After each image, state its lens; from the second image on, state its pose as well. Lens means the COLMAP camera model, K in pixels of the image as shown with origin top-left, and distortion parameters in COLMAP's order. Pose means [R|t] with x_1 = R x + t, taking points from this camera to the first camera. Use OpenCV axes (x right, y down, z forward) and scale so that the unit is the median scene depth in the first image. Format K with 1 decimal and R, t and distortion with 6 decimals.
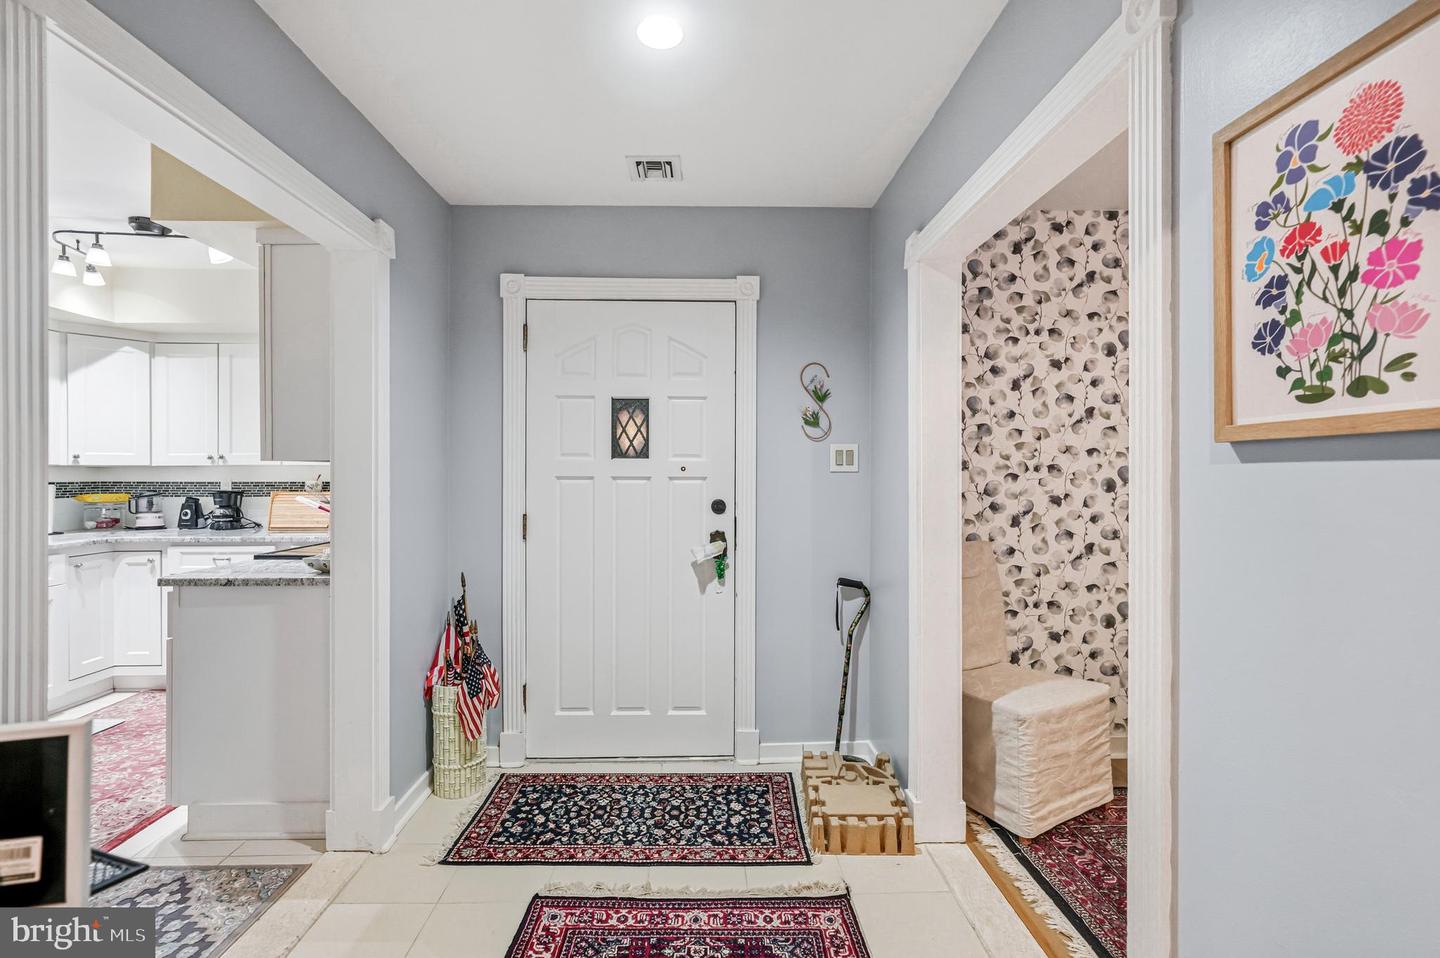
lens RADIAL K [[646.0, 0, 714.7], [0, 646.0, 477.8], [0, 0, 1]] dist [-0.002802, 0.003295]
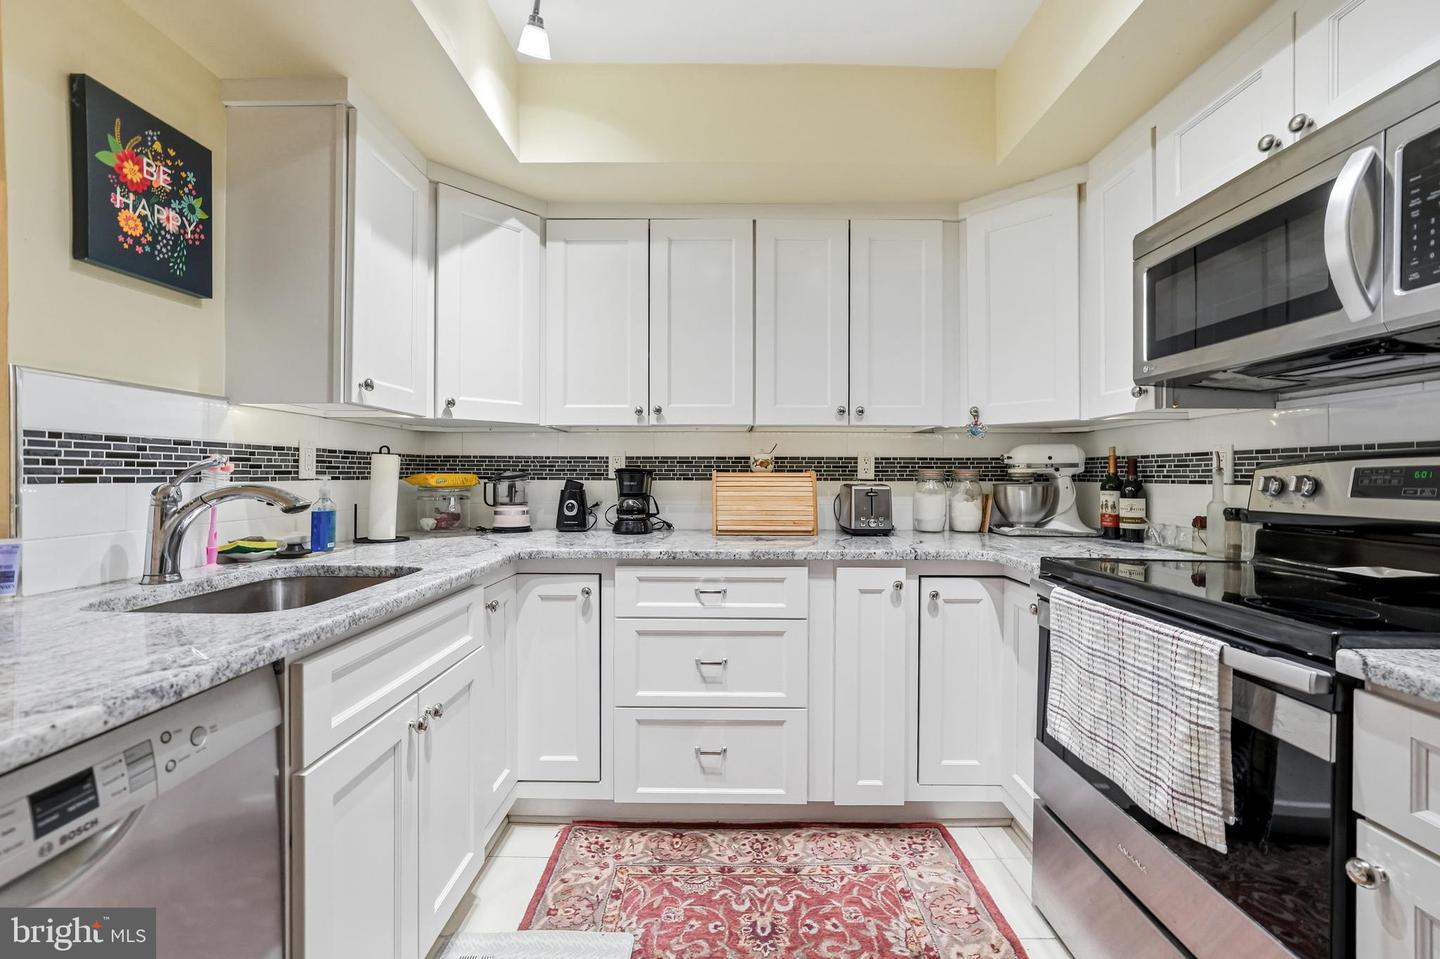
lens RADIAL K [[585.3, 0, 725.1], [0, 585.3, 475.7], [0, 0, 1]] dist [-0.013030, 0.001893]
pose [[0.999177, 0.002524, -0.040476, -0.651018], [-0.002672, 0.999990, -0.003597, 0.027703], [0.040466, 0.003702, 0.999174, 0.451003]]
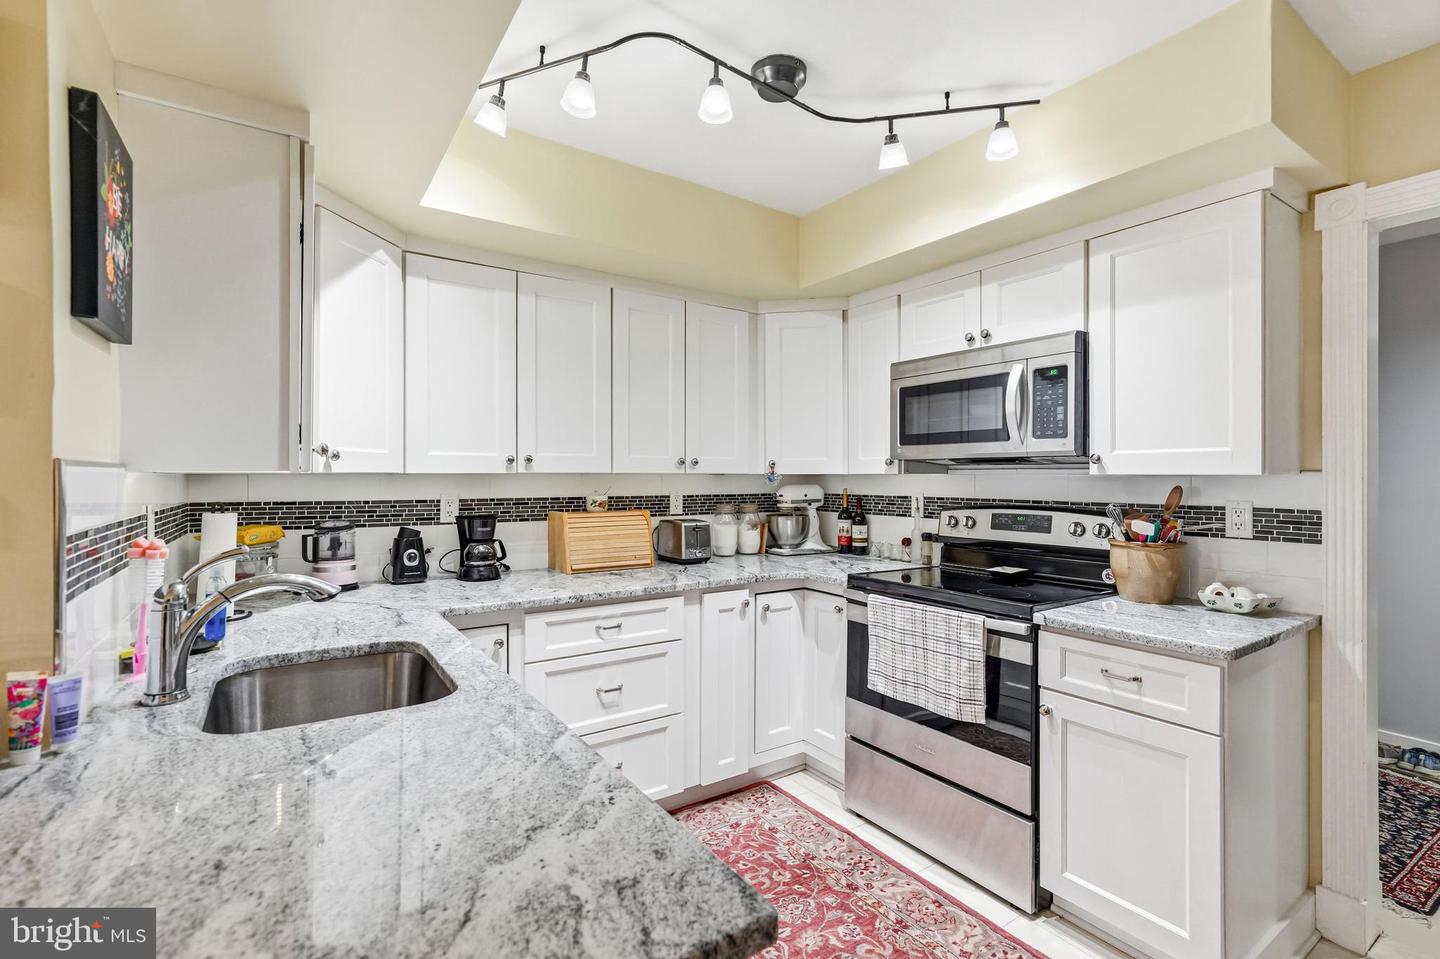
lens RADIAL K [[646.0, 0, 716.6], [0, 646.0, 478.1], [0, 0, 1]] dist [-0.002802, 0.003295]
pose [[0.852227, -0.001326, 0.523171, -0.889169], [0.002077, 0.999997, -0.000850, -0.012810], [-0.523168, 0.001811, 0.852227, 0.373572]]
